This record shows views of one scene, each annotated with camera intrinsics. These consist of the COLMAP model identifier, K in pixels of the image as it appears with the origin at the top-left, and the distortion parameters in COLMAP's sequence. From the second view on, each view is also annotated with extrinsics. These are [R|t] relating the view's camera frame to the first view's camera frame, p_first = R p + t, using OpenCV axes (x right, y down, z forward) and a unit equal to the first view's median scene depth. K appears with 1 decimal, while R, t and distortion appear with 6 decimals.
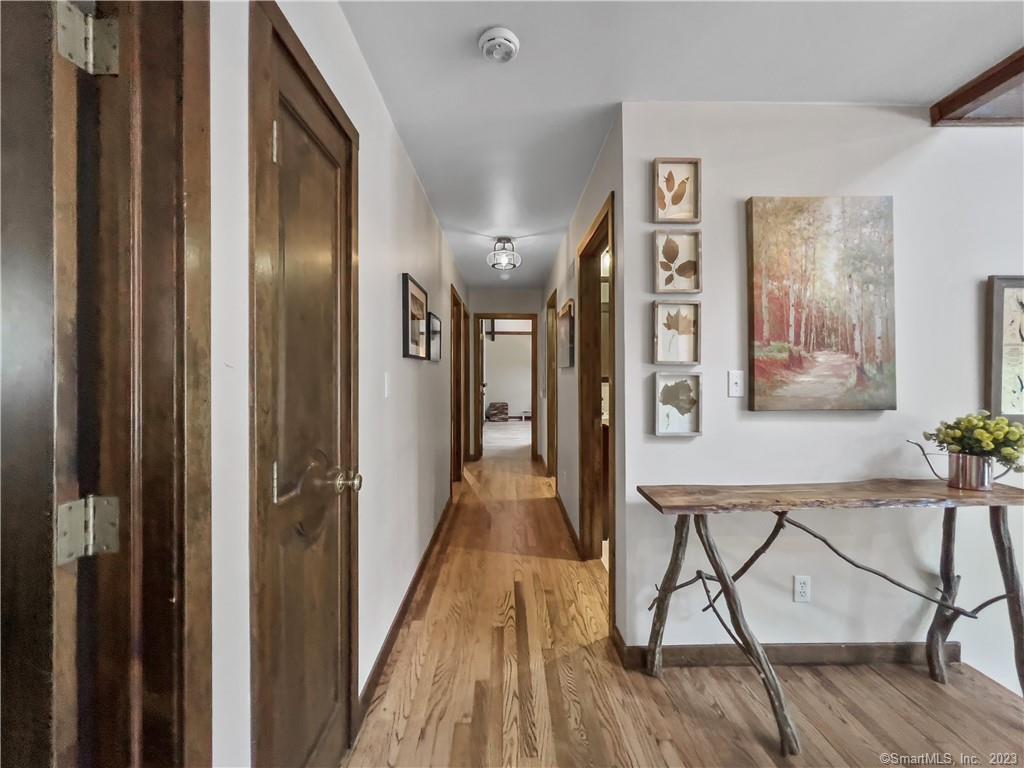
lens RADIAL K [[414.6, 0, 514.6], [0, 414.6, 372.1], [0, 0, 1]] dist [-0.000803, -0.000267]
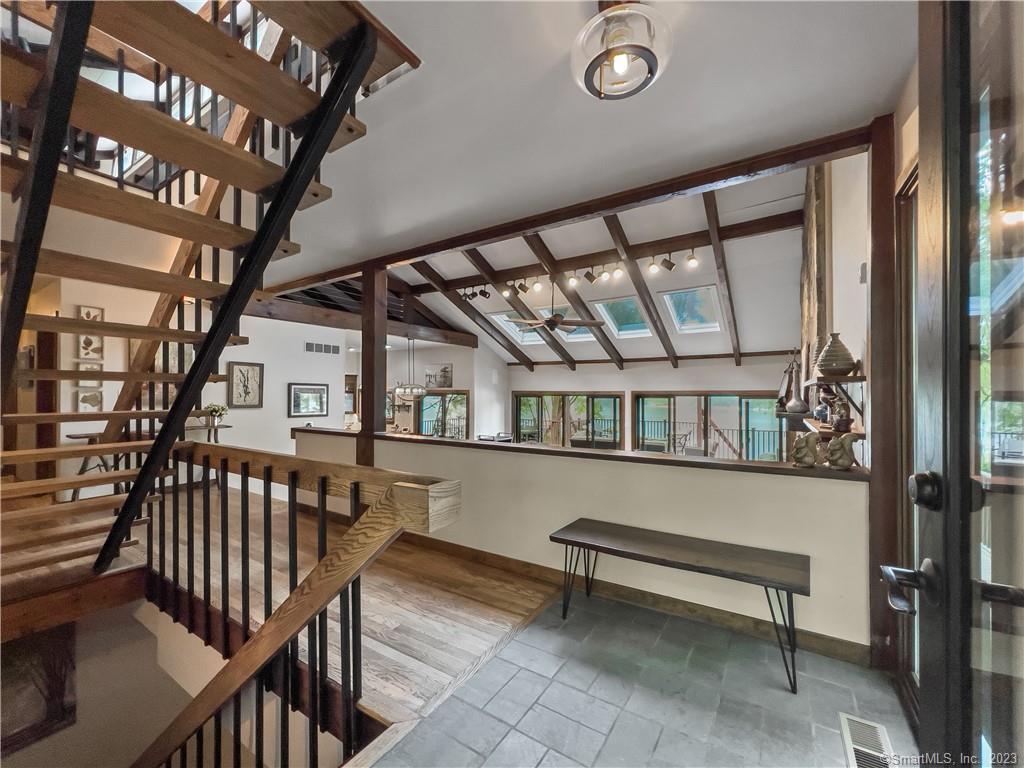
lens RADIAL K [[411.9, 0, 512.0], [0, 411.9, 384.0], [0, 0, 1]] dist [0.000223, 0.000065]
pose [[0.559518, 0.023603, 0.828482, -0.248757], [-0.001618, 0.999624, -0.027386, 0.024715], [-0.828816, 0.013982, 0.559346, -2.523900]]
